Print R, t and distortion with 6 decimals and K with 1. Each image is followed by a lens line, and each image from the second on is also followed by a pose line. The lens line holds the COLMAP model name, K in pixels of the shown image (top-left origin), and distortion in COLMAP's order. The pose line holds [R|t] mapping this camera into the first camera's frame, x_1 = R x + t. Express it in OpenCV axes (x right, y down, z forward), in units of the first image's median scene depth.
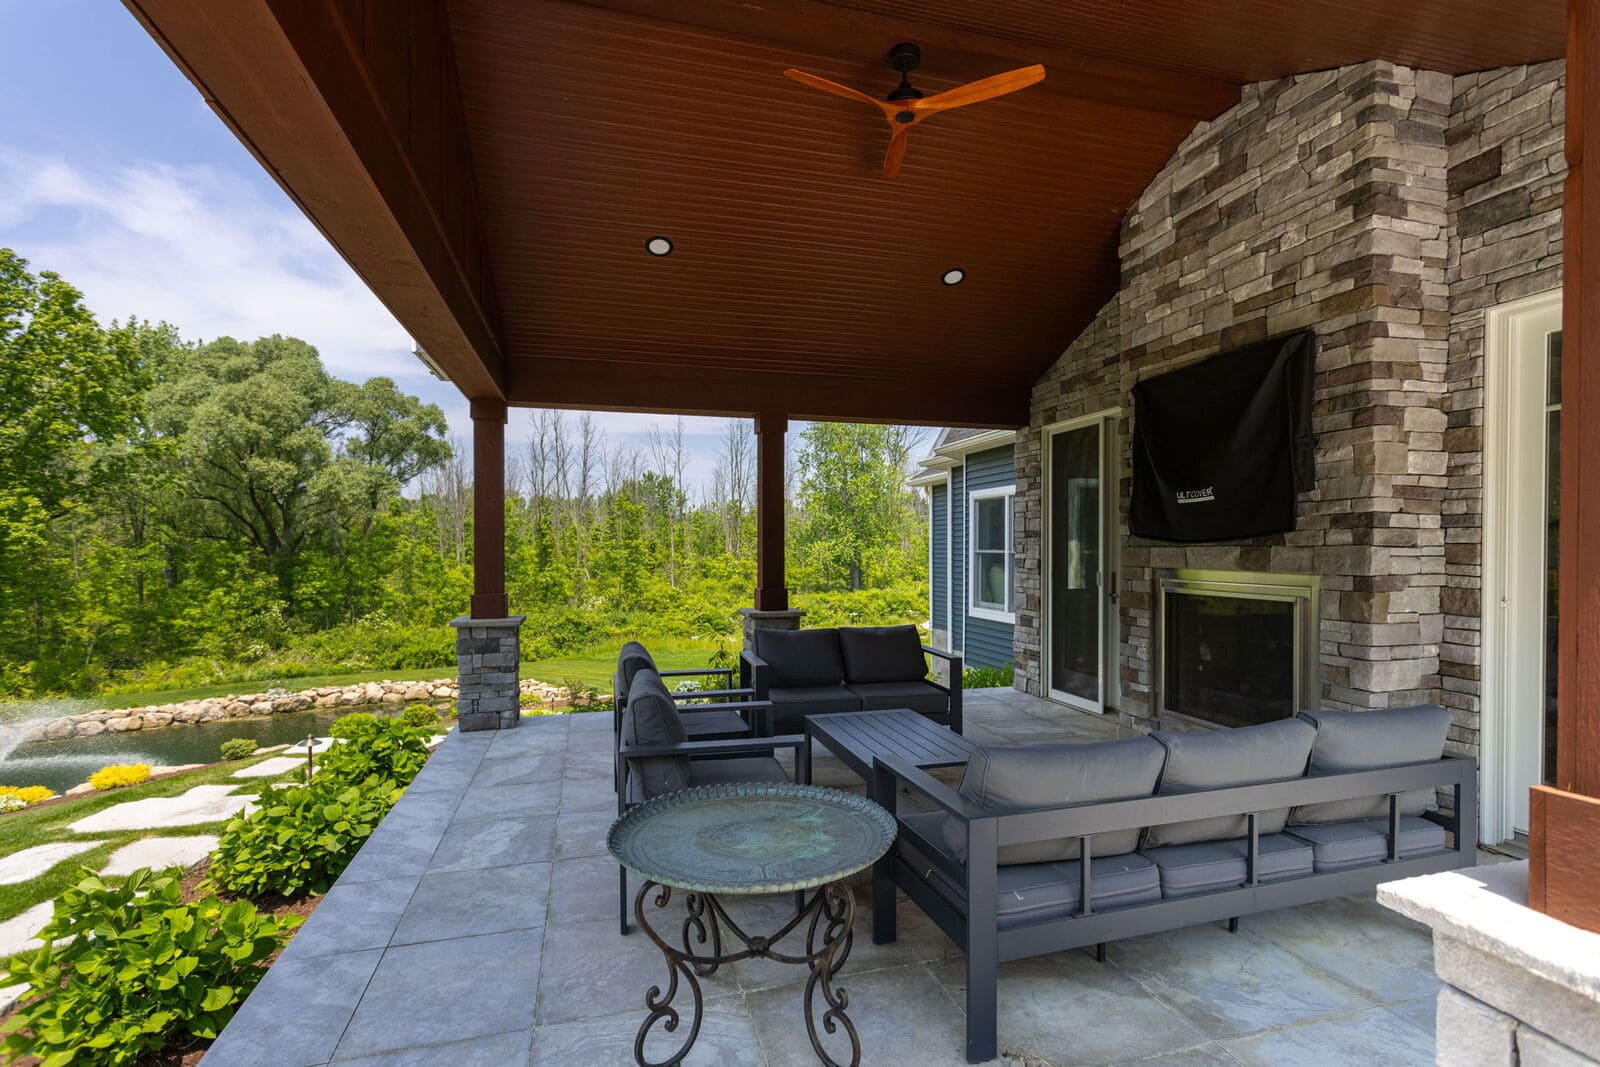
lens RADIAL K [[763.6, 0, 806.0], [0, 763.6, 550.0], [0, 0, 1]] dist [-0.000577, -0.000235]
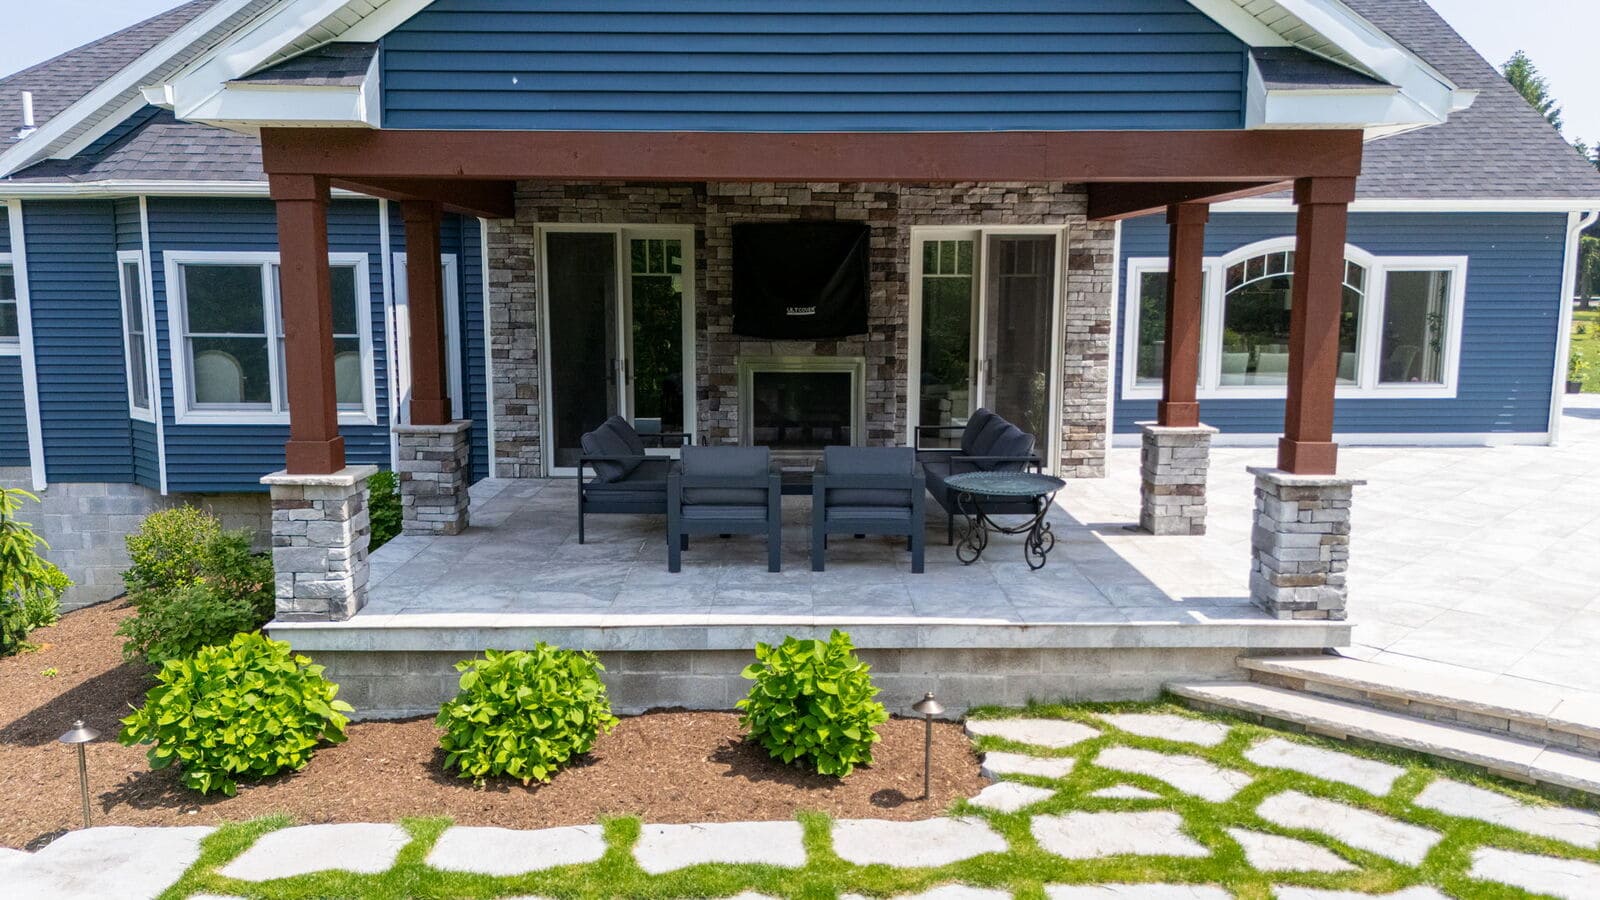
lens RADIAL K [[1178.1, 0, 811.9], [0, 1178.1, 447.8], [0, 0, 1]] dist [0.043686, -0.011930]
pose [[0.261039, -0.133079, 0.956111, -1.869109], [-0.000388, 0.990437, 0.137962, -0.125828], [-0.965328, -0.036385, 0.258491, 0.318788]]
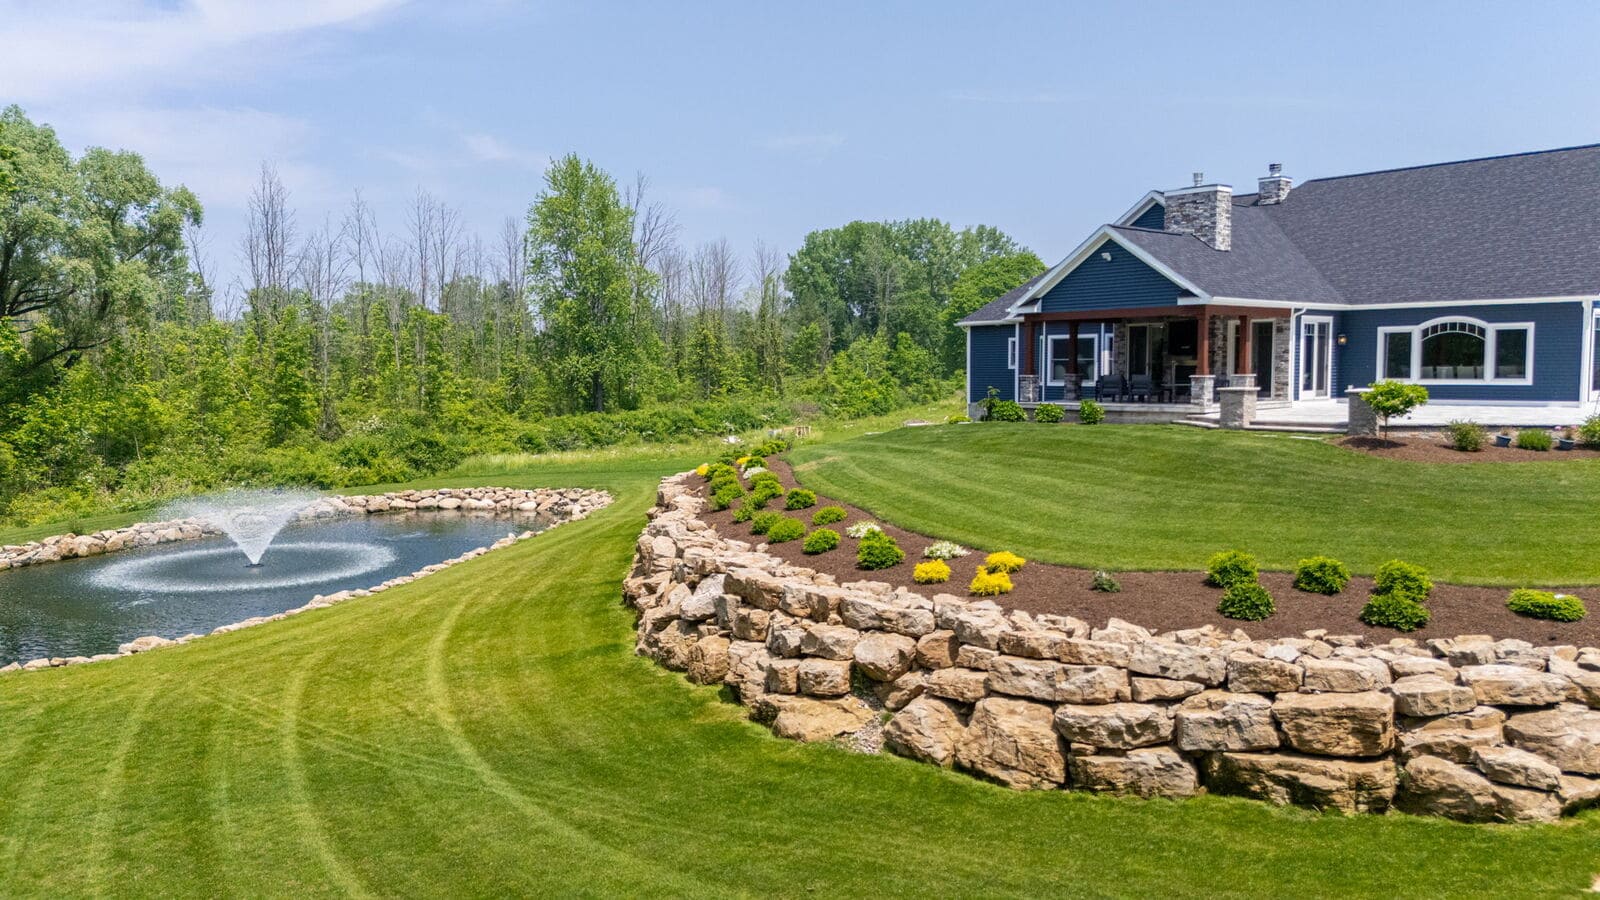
lens RADIAL K [[1178.1, 0, 811.9], [0, 1178.1, 447.8], [0, 0, 1]] dist [0.043686, -0.011930]
pose [[0.893707, -0.031888, 0.447516, -5.641102], [0.003461, 0.997931, 0.064195, 0.096289], [-0.448637, -0.055822, 0.891969, -5.348170]]
